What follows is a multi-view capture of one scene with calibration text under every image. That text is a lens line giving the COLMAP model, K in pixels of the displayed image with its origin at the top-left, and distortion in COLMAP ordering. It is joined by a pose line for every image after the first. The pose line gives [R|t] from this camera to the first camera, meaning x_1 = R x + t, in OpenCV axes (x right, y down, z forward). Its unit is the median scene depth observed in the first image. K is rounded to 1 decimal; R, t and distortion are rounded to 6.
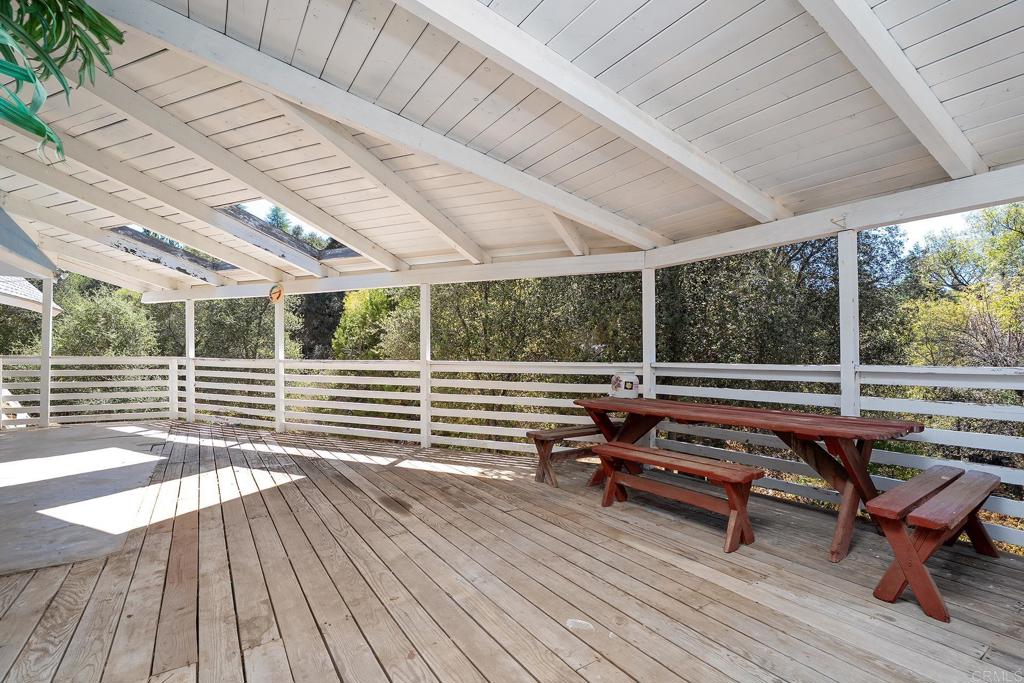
lens RADIAL K [[470.2, 0, 519.0], [0, 470.2, 346.5], [0, 0, 1]] dist [-0.016903, 0.001928]
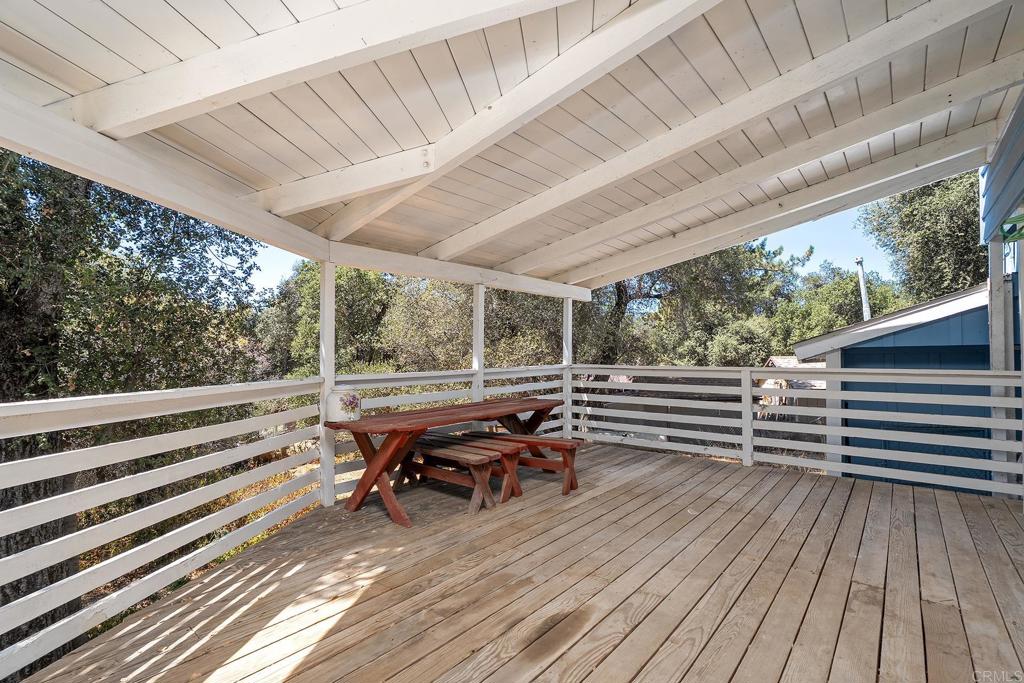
lens RADIAL K [[470.2, 0, 519.0], [0, 470.2, 341.7], [0, 0, 1]] dist [-0.016903, 0.001928]
pose [[-0.283264, 0.035379, 0.958389, -0.841267], [-0.012710, 0.999093, -0.040638, 0.007461], [-0.958958, -0.023693, -0.282557, 1.260796]]
